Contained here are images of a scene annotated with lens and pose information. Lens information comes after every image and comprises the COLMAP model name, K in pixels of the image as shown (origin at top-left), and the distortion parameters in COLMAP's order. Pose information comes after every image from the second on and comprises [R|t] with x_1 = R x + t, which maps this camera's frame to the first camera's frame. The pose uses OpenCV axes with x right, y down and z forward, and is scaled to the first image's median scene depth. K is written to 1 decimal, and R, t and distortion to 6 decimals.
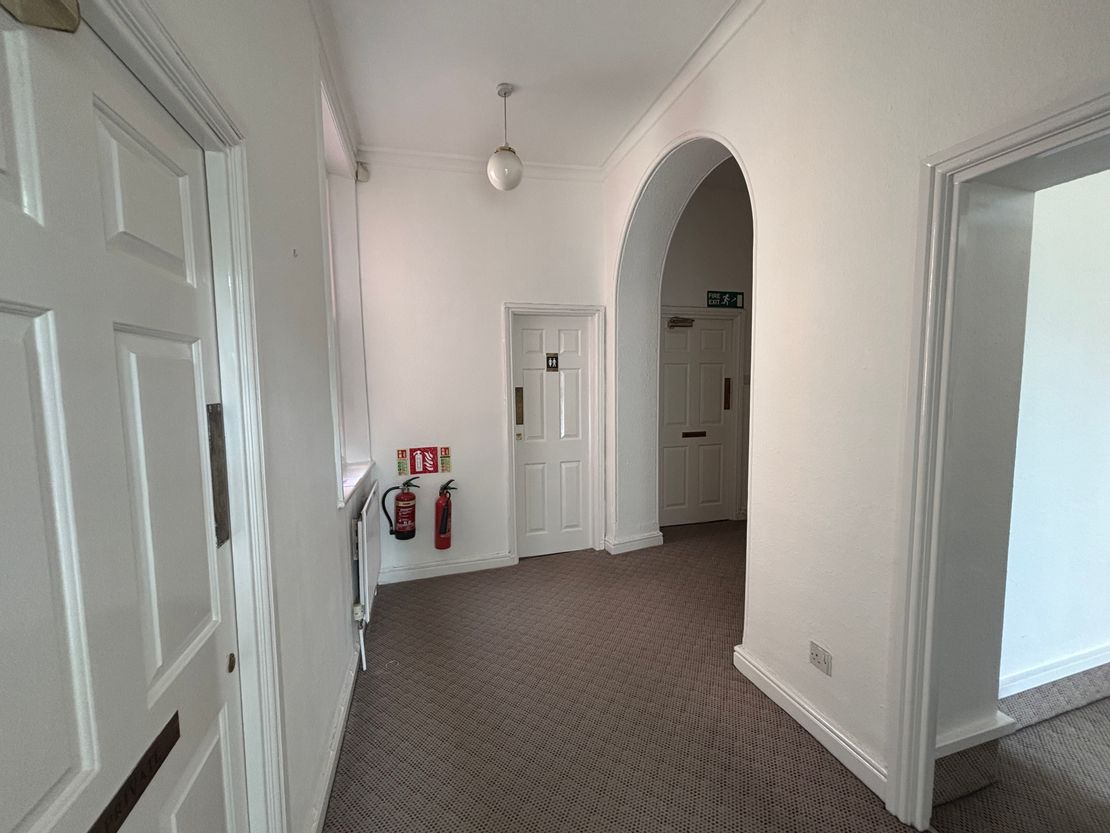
lens RADIAL K [[453.5, 0, 560.7], [0, 453.5, 418.9], [0, 0, 1]] dist [-0.000230, -0.000390]
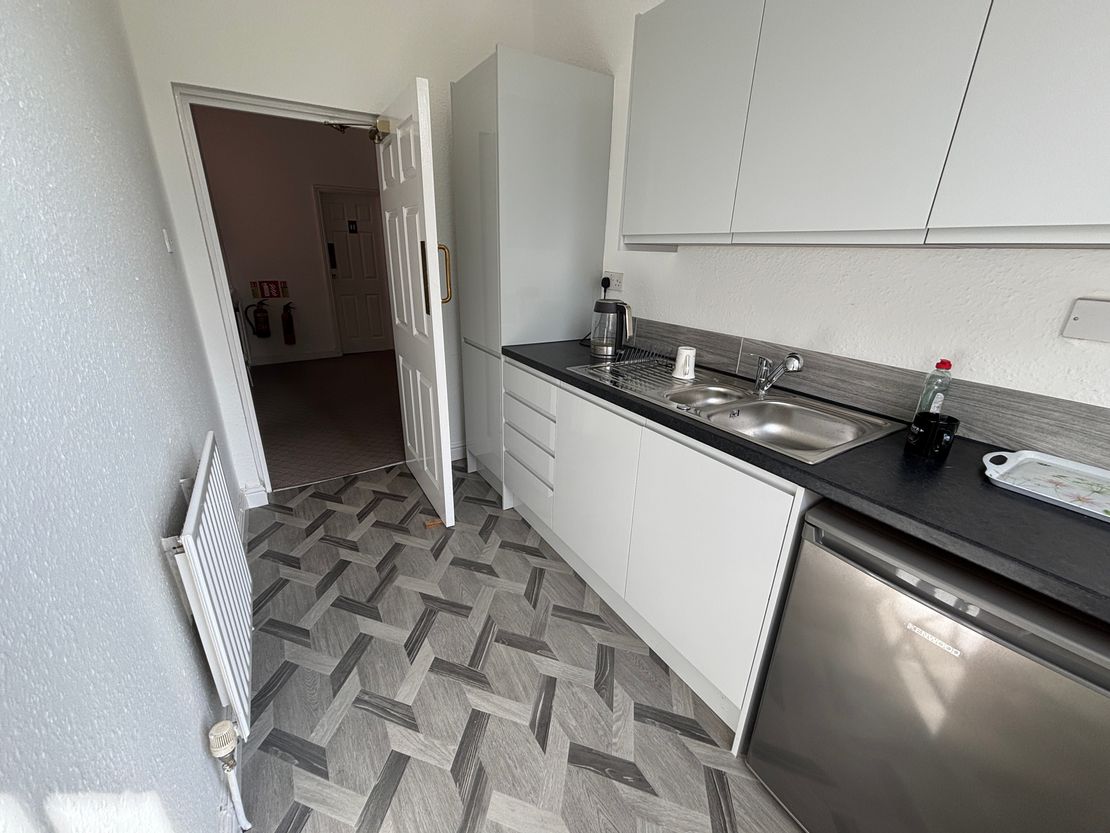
lens RADIAL K [[453.5, 0, 549.6], [0, 453.5, 414.5], [0, 0, 1]] dist [-0.000230, -0.000390]
pose [[0.966874, -0.053339, 0.249618, 0.214462], [-0.016385, 0.962937, 0.269230, 0.065329], [-0.254727, -0.264402, 0.930165, -0.797540]]
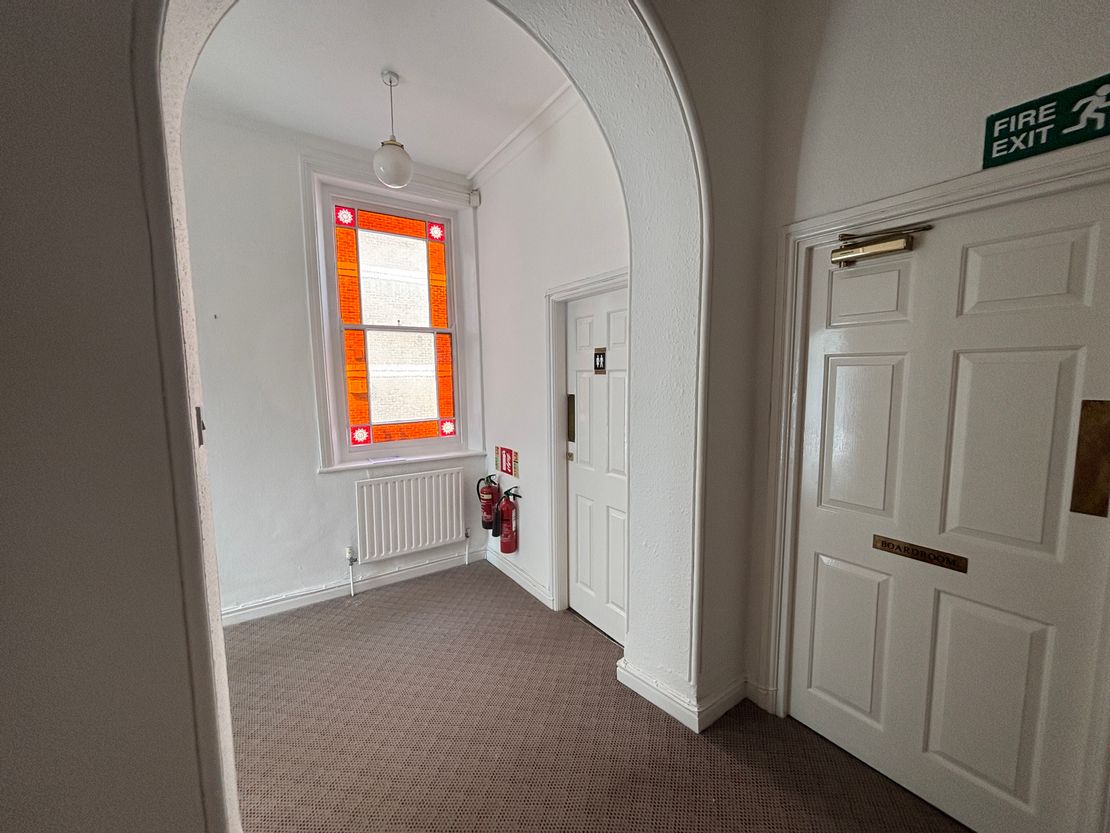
lens RADIAL K [[453.5, 0, 557.4], [0, 453.5, 415.7], [0, 0, 1]] dist [-0.000230, -0.000390]
pose [[0.296041, 0.101932, -0.949721, 0.643756], [-0.078172, 0.993540, 0.082268, -0.094994], [0.951971, 0.049887, 0.302097, 0.741372]]
